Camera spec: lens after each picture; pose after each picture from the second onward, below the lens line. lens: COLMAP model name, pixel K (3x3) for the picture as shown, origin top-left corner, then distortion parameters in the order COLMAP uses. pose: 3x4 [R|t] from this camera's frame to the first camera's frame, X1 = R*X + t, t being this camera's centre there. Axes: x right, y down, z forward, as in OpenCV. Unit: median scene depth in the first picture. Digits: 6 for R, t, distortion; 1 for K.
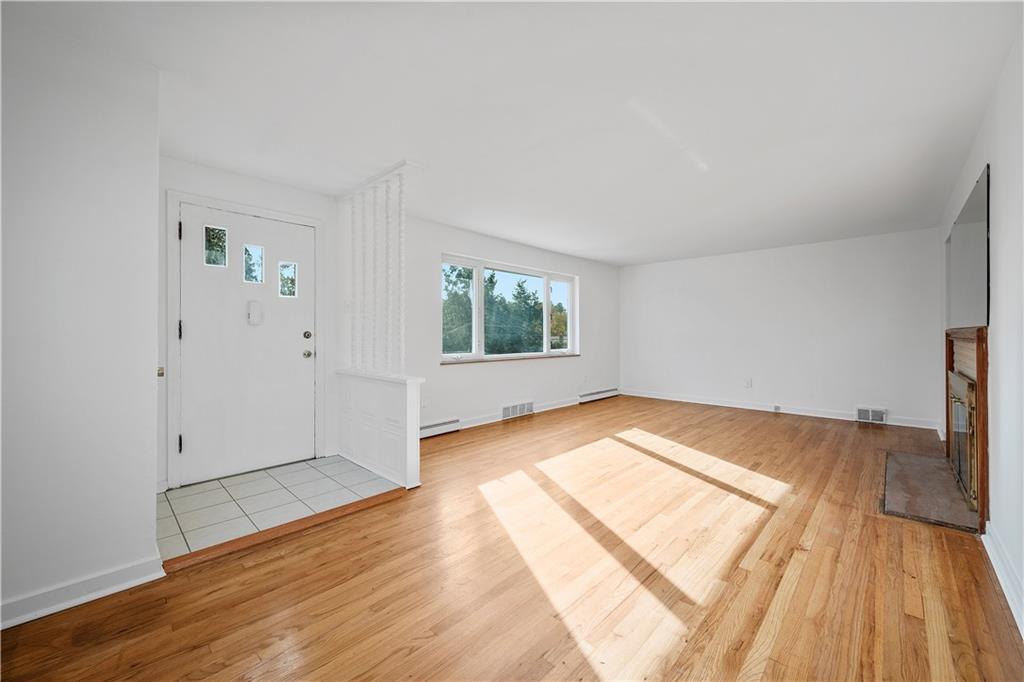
lens RADIAL K [[399.7, 0, 510.5], [0, 399.7, 334.0], [0, 0, 1]] dist [-0.001273, 0.000741]
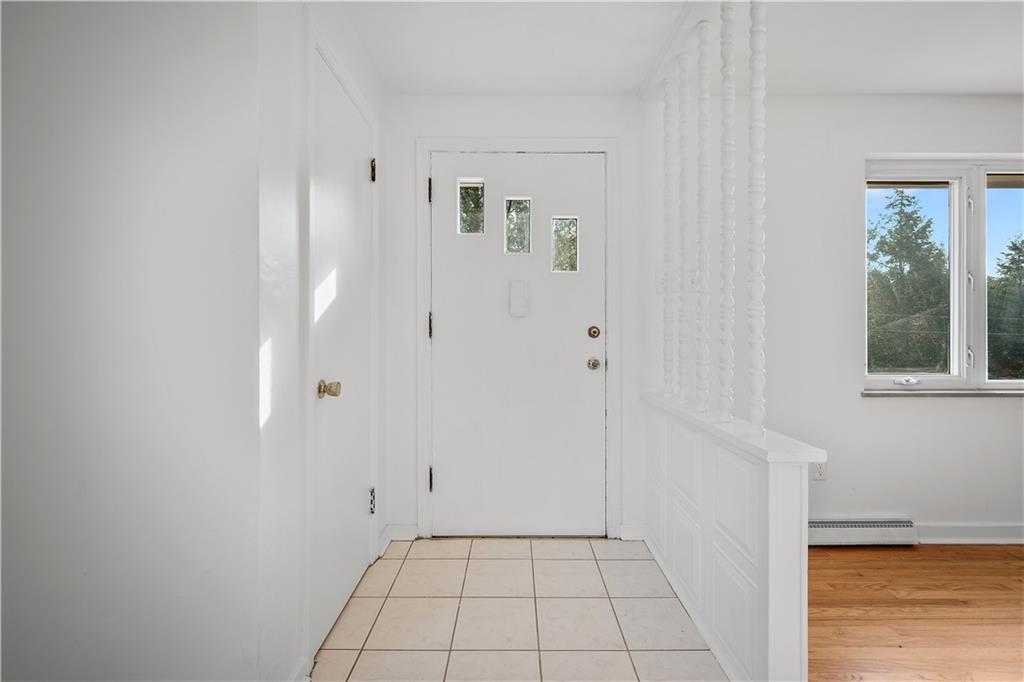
lens RADIAL K [[448.2, 0, 514.6], [0, 448.2, 335.4], [0, 0, 1]] dist [0.003024, -0.000289]
pose [[0.690662, 0.003531, -0.723169, -0.086406], [0.000978, 0.999983, 0.005816, 0.002634], [0.723177, -0.004724, 0.690646, 0.390781]]
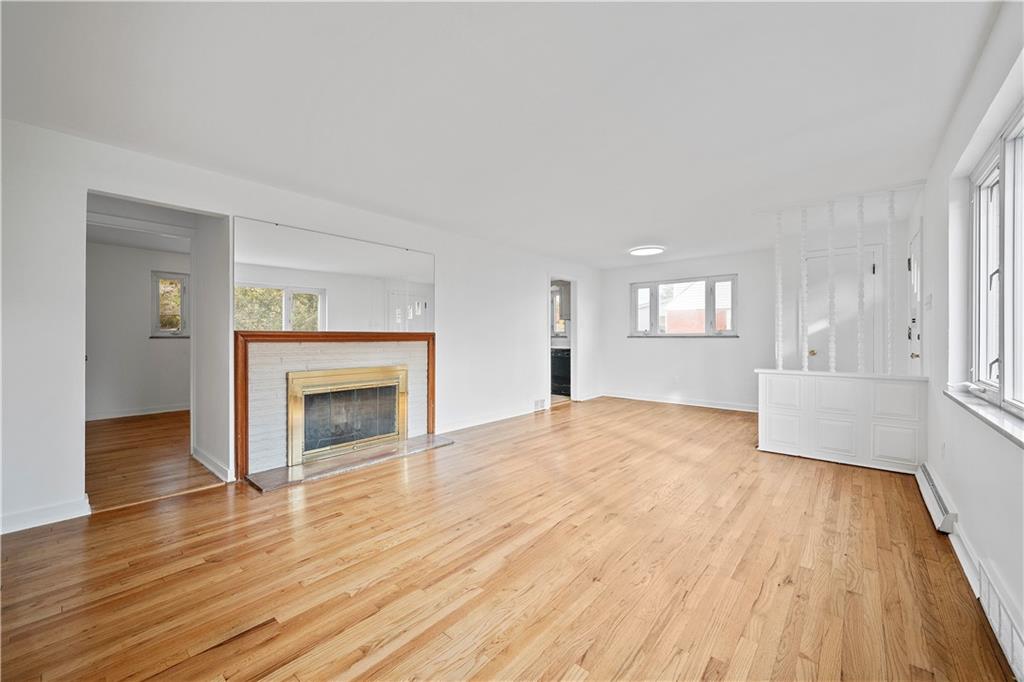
lens RADIAL K [[399.7, 0, 510.9], [0, 399.7, 337.7], [0, 0, 1]] dist [-0.001273, 0.000741]
pose [[-0.998838, -0.001122, -0.048190, 0.492253], [-0.001195, 0.999998, 0.001493, 0.002046], [0.048188, 0.001549, -0.998837, 1.711355]]
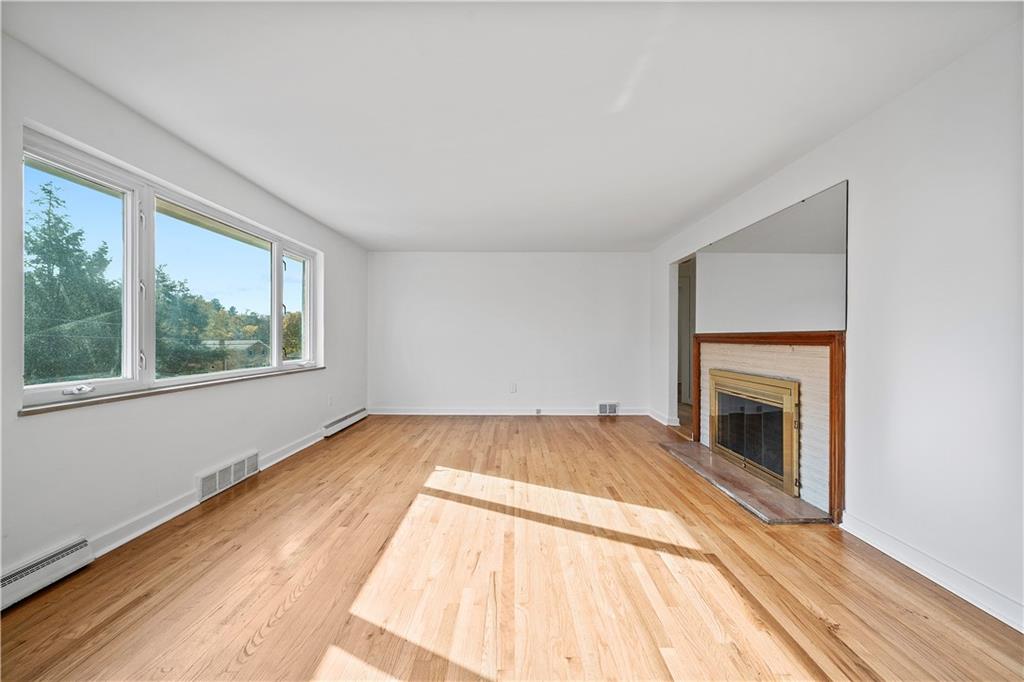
lens RADIAL K [[399.7, 0, 509.9], [0, 399.7, 338.8], [0, 0, 1]] dist [-0.001273, 0.000741]
pose [[0.724780, 0.001351, 0.688979, -0.113548], [-0.002916, 0.999995, 0.001108, 0.002905], [-0.688974, -0.002812, 0.724780, 0.464208]]
